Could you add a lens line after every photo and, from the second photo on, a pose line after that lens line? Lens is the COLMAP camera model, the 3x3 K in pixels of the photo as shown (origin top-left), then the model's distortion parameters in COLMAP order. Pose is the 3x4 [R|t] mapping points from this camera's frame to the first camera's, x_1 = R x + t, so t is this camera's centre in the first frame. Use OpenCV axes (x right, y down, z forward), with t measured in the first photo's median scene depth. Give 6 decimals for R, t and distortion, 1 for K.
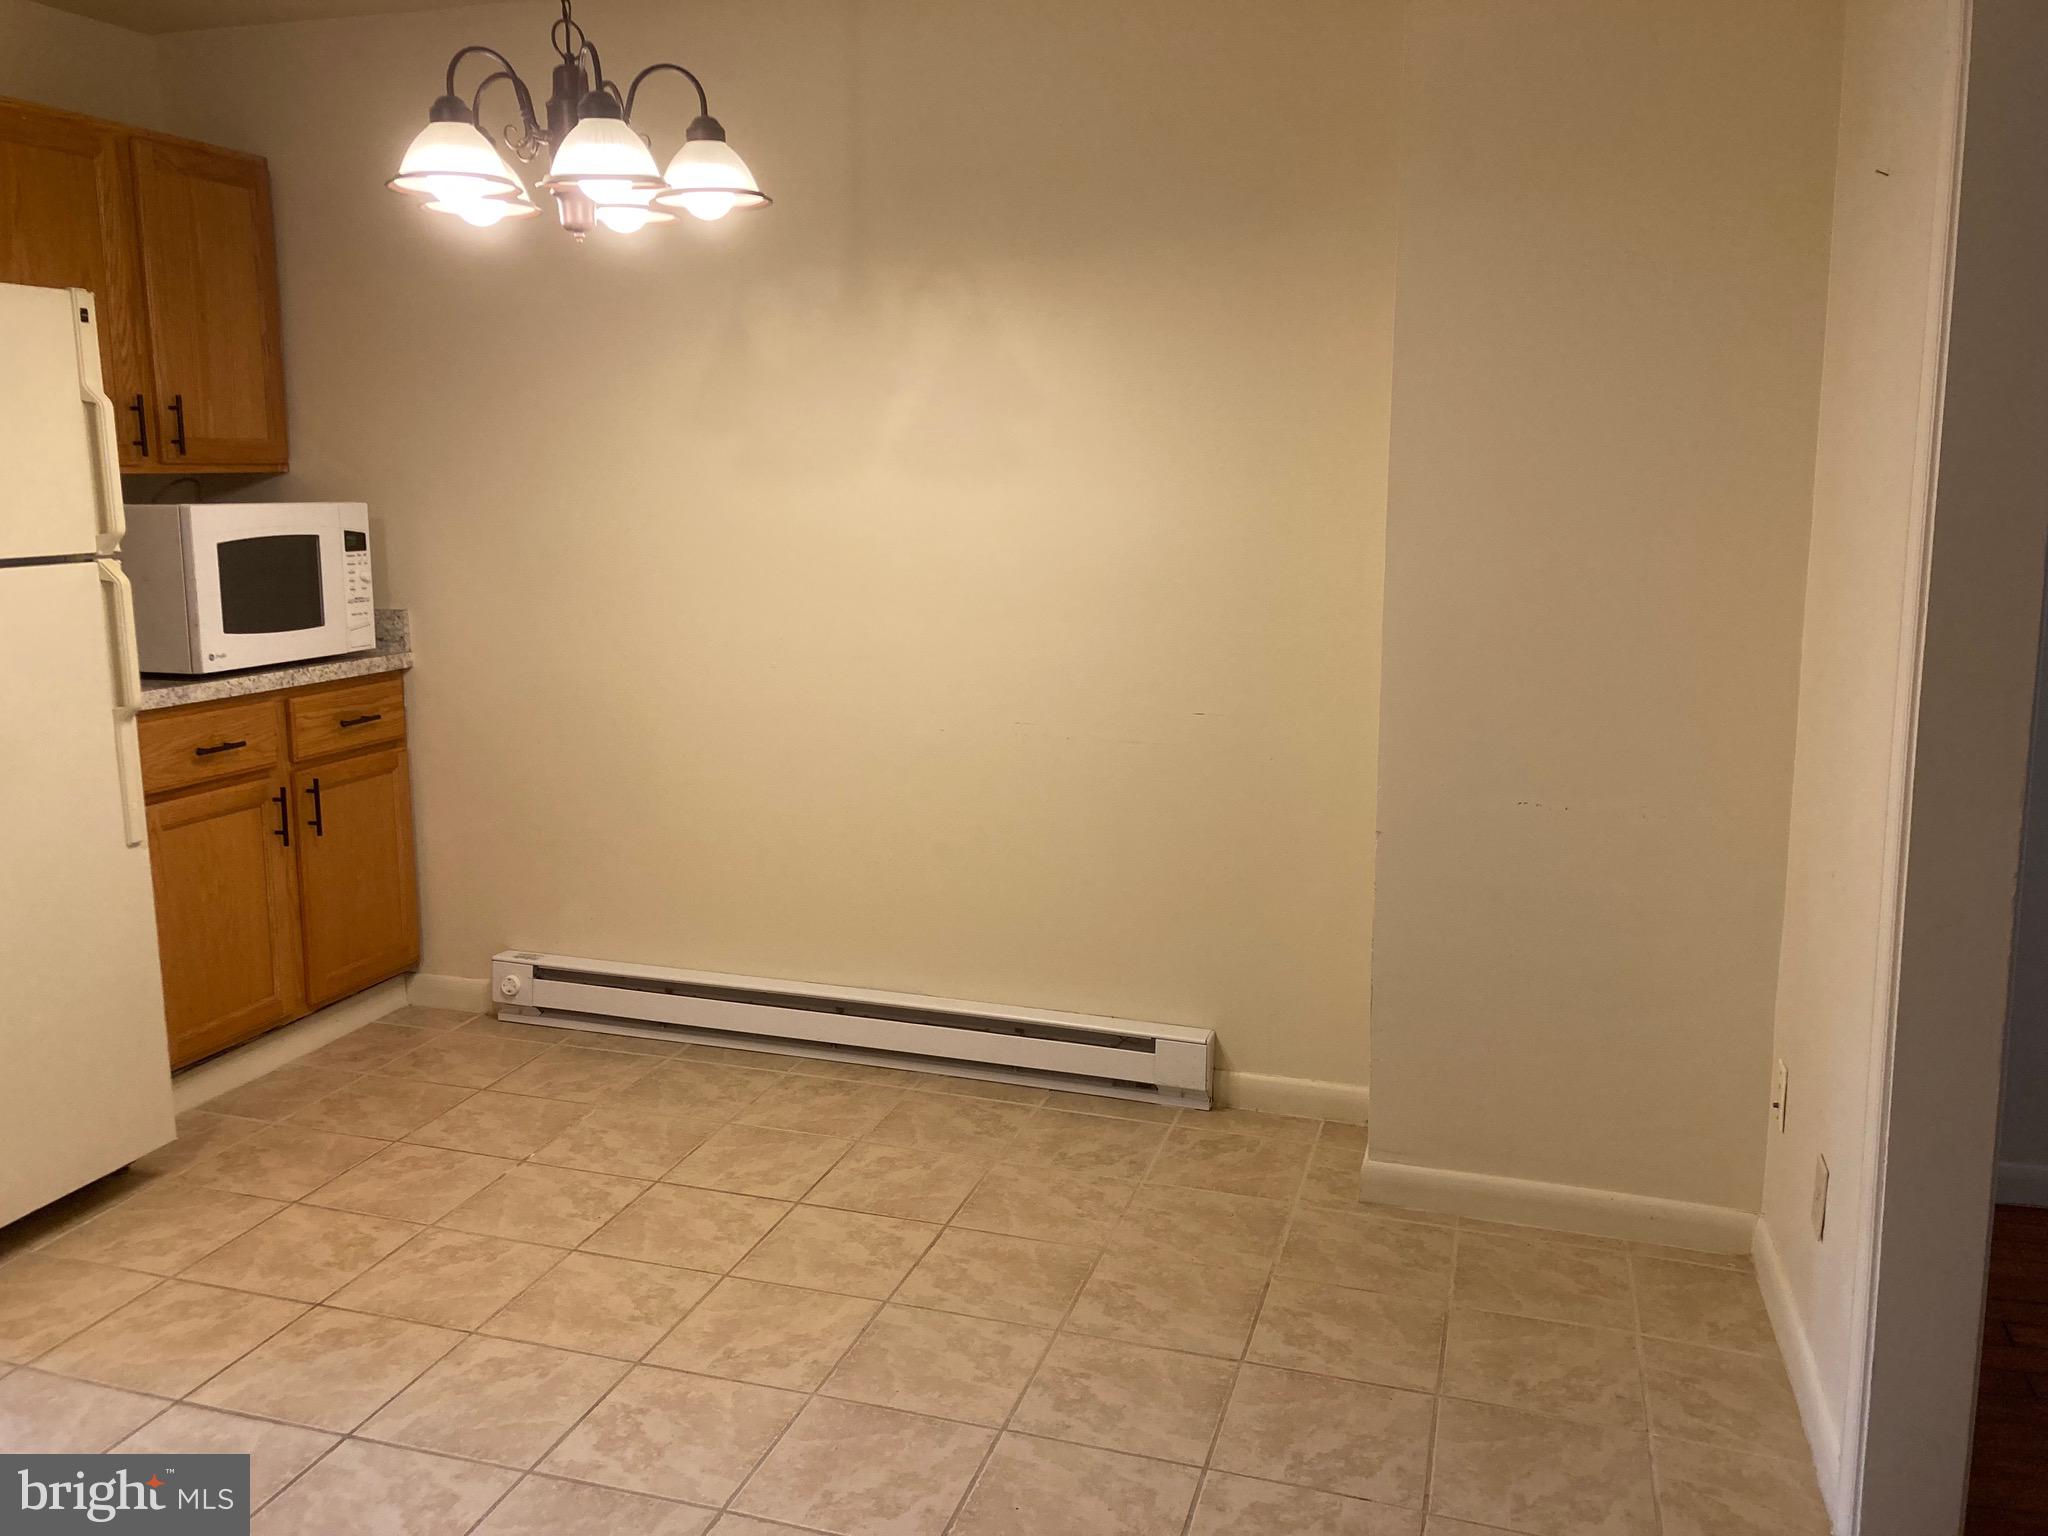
lens RADIAL K [[1658.8, 0, 1020.1], [0, 1658.8, 756.4], [0, 0, 1]] dist [0.008653, -0.002291]
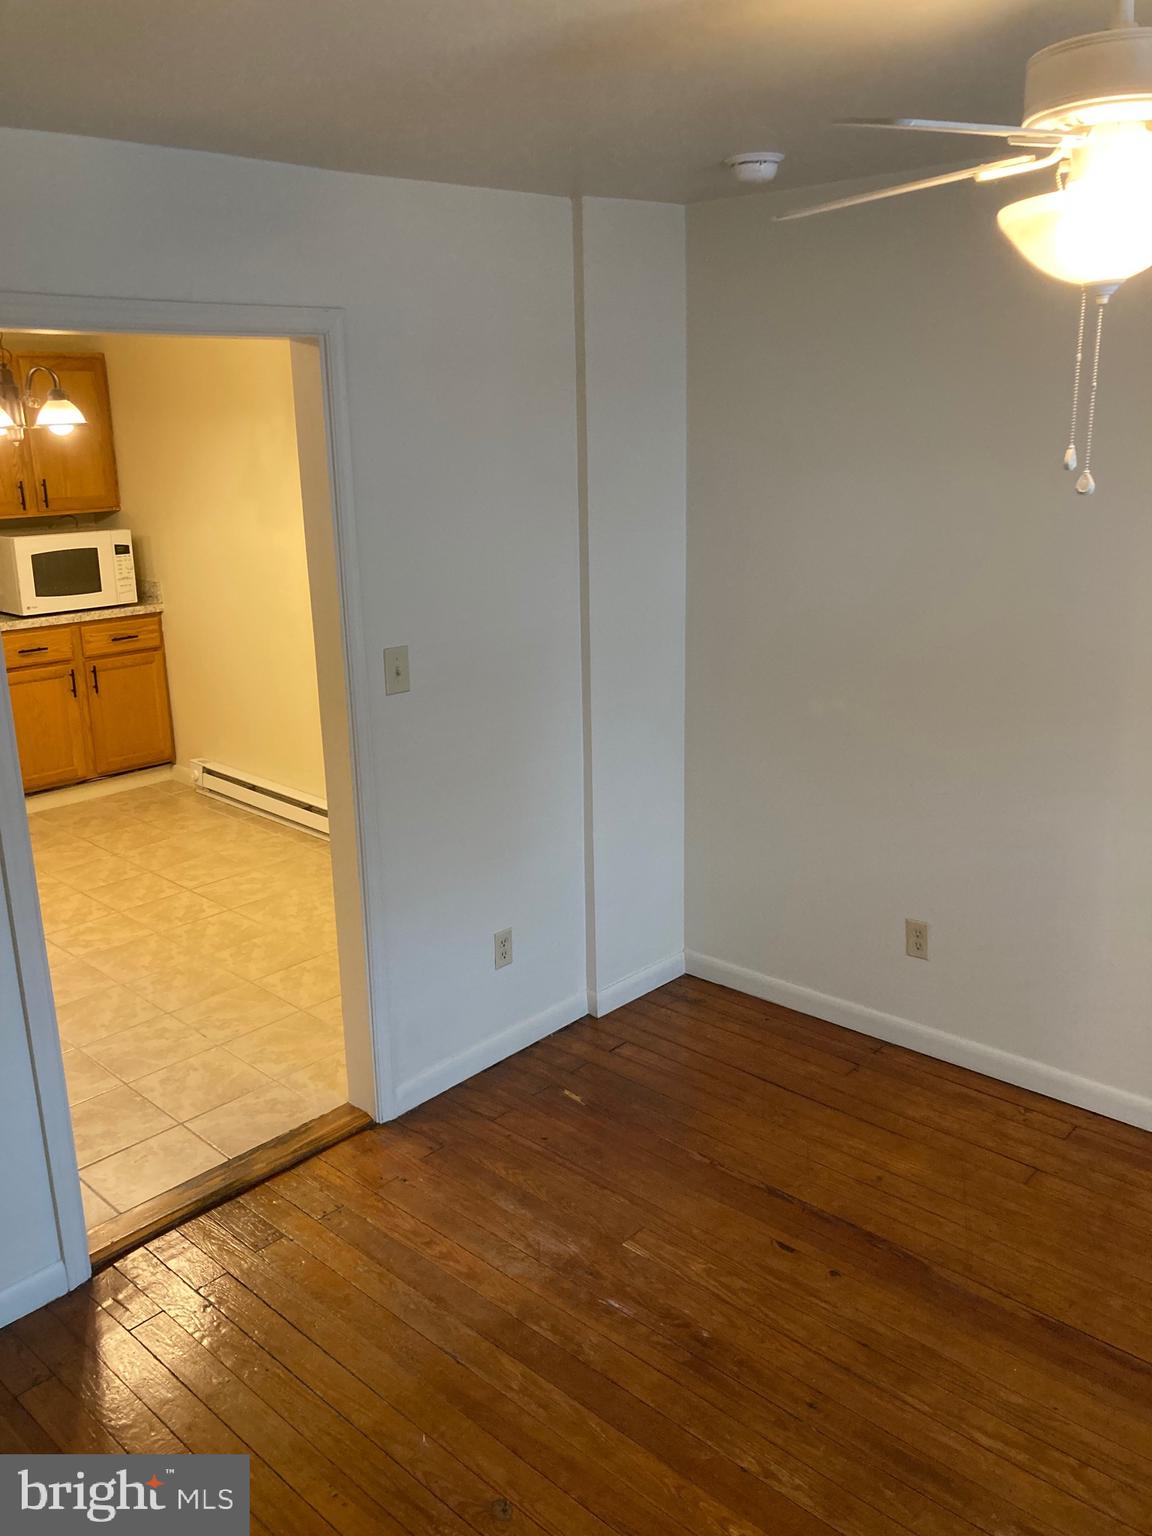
lens RADIAL K [[1244.1, 0, 576.0], [0, 1244.1, 768.0], [0, 0, 1]] dist [0.008653, -0.002291]
pose [[0.899223, 0.105021, -0.424699, 0.800144], [-0.059282, 0.991056, 0.119553, -0.082743], [0.433456, -0.082328, 0.897406, -0.150848]]
